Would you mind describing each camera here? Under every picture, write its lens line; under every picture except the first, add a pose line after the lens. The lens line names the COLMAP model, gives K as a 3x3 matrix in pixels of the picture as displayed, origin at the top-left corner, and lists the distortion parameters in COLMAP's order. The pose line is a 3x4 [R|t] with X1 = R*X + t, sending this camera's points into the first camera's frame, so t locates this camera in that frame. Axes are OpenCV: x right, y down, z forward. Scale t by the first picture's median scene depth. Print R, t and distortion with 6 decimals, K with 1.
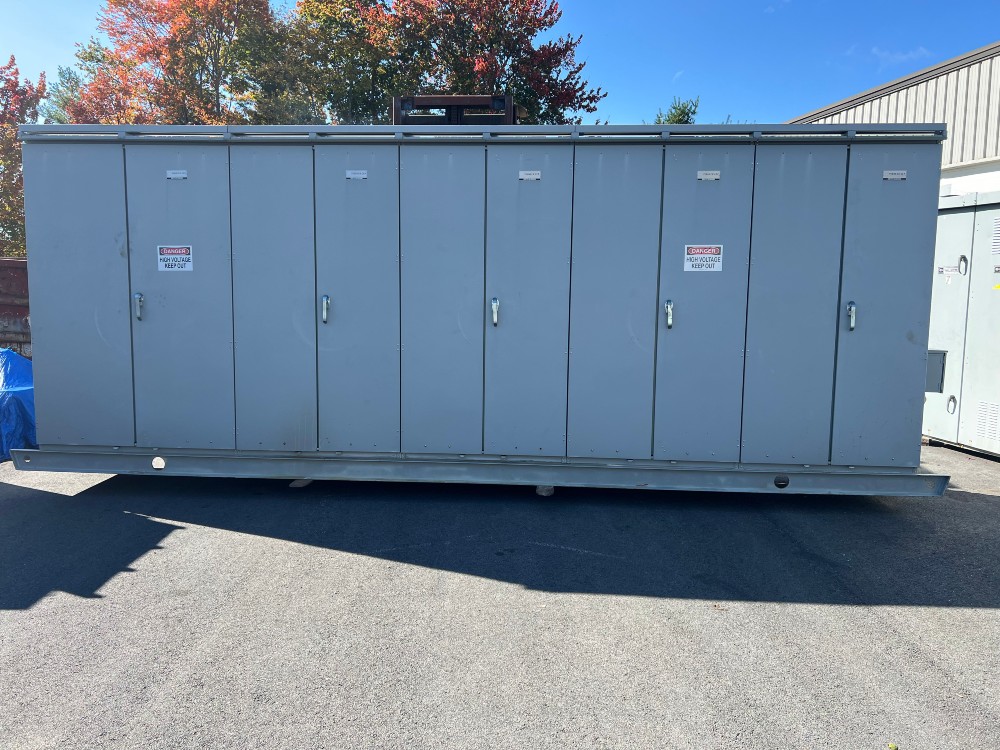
lens RADIAL K [[759.6, 0, 500.0], [0, 759.6, 375.0], [0, 0, 1]] dist [0.157990, 0.000478]
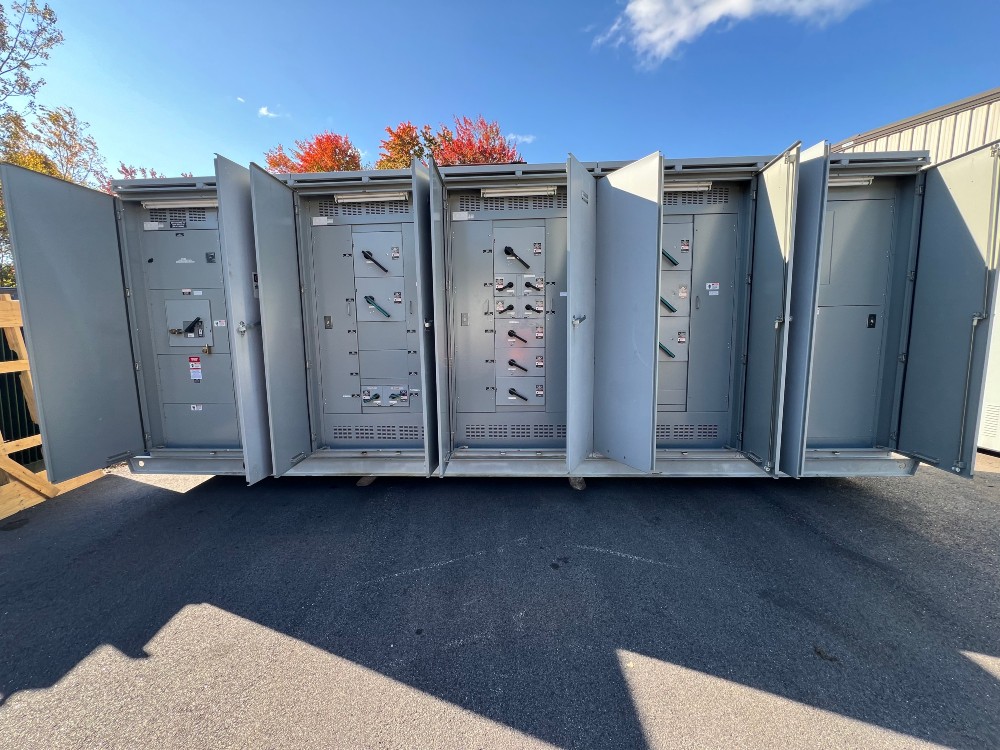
lens RADIAL K [[412.4, 0, 500.0], [0, 412.4, 375.0], [0, 0, 1]] dist [-0.001655, -0.000146]
pose [[0.999315, -0.031705, 0.019074, -0.064228], [0.030940, 0.998755, 0.039137, -0.038971], [-0.020291, -0.038520, 0.999052, 0.384463]]
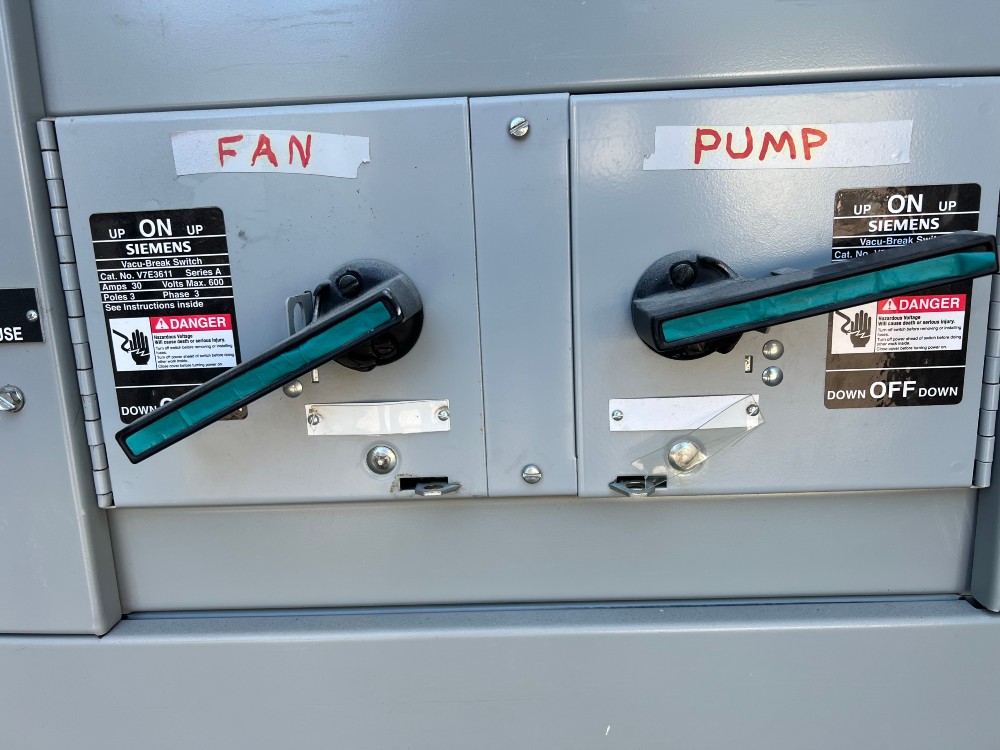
lens RADIAL K [[899.0, 0, 500.0], [0, 899.0, 375.0], [0, 0, 1]] dist [0.018500, 0.000073]
pose [[0.997737, -0.061740, 0.026618, -0.244794], [0.056895, 0.986273, 0.155009, 0.009534], [-0.035823, -0.153144, 0.987554, 0.983207]]
